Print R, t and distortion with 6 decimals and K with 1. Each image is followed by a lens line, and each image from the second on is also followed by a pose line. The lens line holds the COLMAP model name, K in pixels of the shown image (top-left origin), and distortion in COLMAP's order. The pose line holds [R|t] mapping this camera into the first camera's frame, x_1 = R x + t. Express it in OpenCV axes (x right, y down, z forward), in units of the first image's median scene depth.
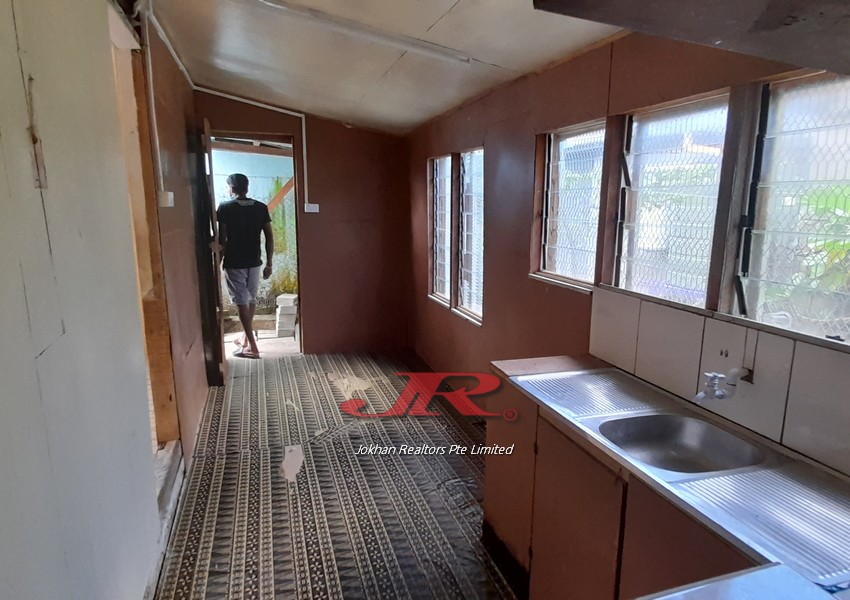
lens RADIAL K [[525.6, 0, 436.2], [0, 525.6, 306.0], [0, 0, 1]] dist [0.003027, -0.001830]
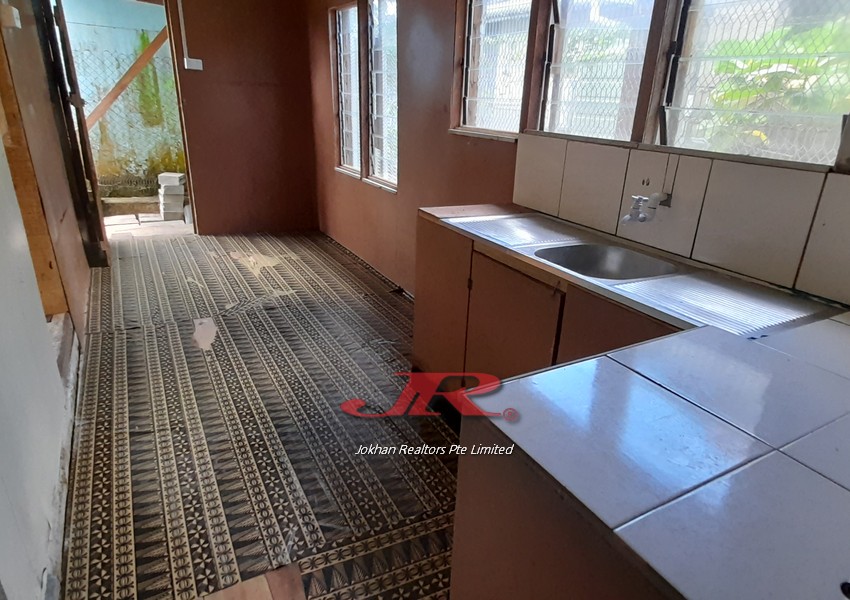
lens RADIAL K [[525.6, 0, 447.0], [0, 525.6, 300.7], [0, 0, 1]] dist [0.003027, -0.001830]
pose [[0.977928, -0.043464, 0.204373, -0.045448], [0.004432, 0.982220, 0.187682, 0.076849], [-0.208897, -0.182634, 0.960733, 0.011558]]
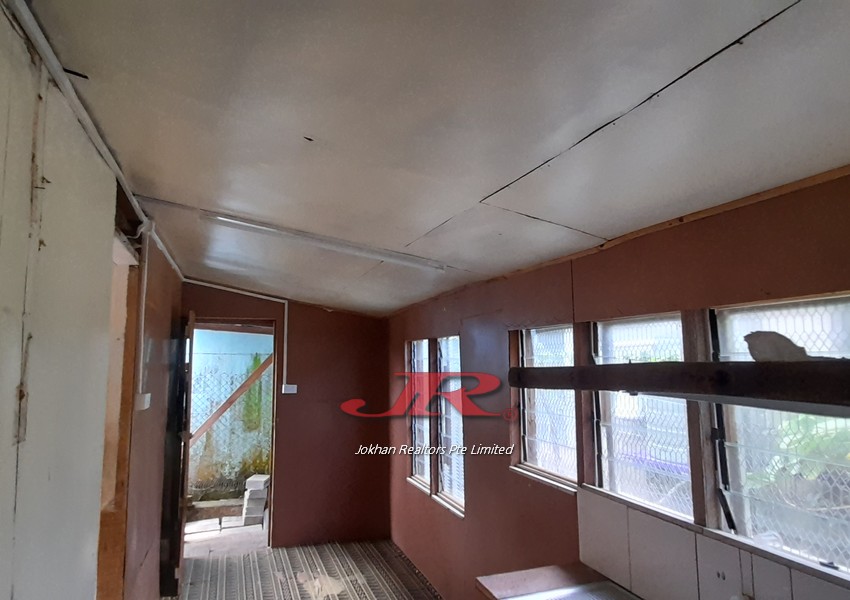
lens RADIAL K [[525.6, 0, 437.2], [0, 525.6, 306.2], [0, 0, 1]] dist [0.003027, -0.001830]
pose [[0.998814, -0.012735, 0.046983, -0.003188], [0.026219, 0.953948, -0.298824, -0.064246], [-0.041014, 0.299702, 0.953151, -0.021882]]
